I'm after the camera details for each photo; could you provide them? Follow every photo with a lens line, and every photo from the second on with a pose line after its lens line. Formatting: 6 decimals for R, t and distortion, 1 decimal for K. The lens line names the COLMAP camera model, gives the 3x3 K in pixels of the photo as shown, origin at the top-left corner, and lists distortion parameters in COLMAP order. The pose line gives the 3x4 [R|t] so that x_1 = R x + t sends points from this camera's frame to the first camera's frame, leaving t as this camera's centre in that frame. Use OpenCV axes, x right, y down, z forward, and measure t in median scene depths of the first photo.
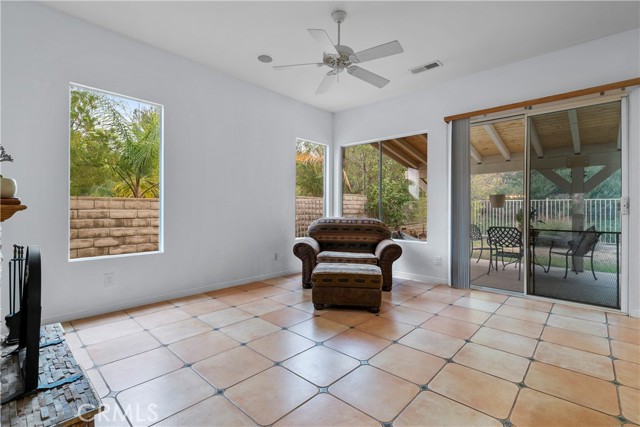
lens RADIAL K [[293.5, 0, 330.3], [0, 293.5, 214.3], [0, 0, 1]] dist [0.001295, 0.002401]
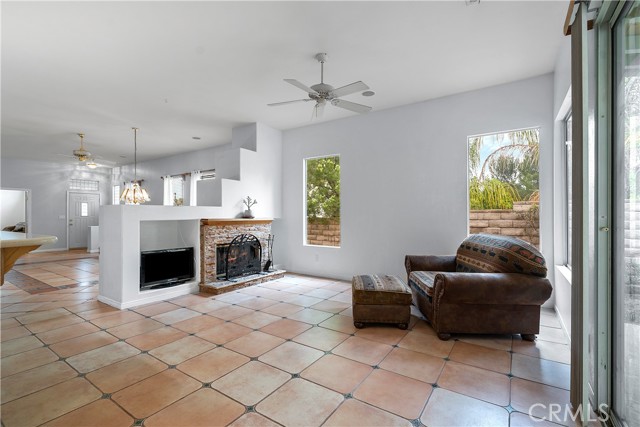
lens RADIAL K [[293.5, 0, 313.5], [0, 293.5, 214.4], [0, 0, 1]] dist [0.001295, 0.002401]
pose [[0.113347, -0.011330, -0.993491, 1.499529], [-0.012739, 0.999836, -0.012856, -0.040191], [0.993474, 0.014113, 0.113184, 1.055636]]
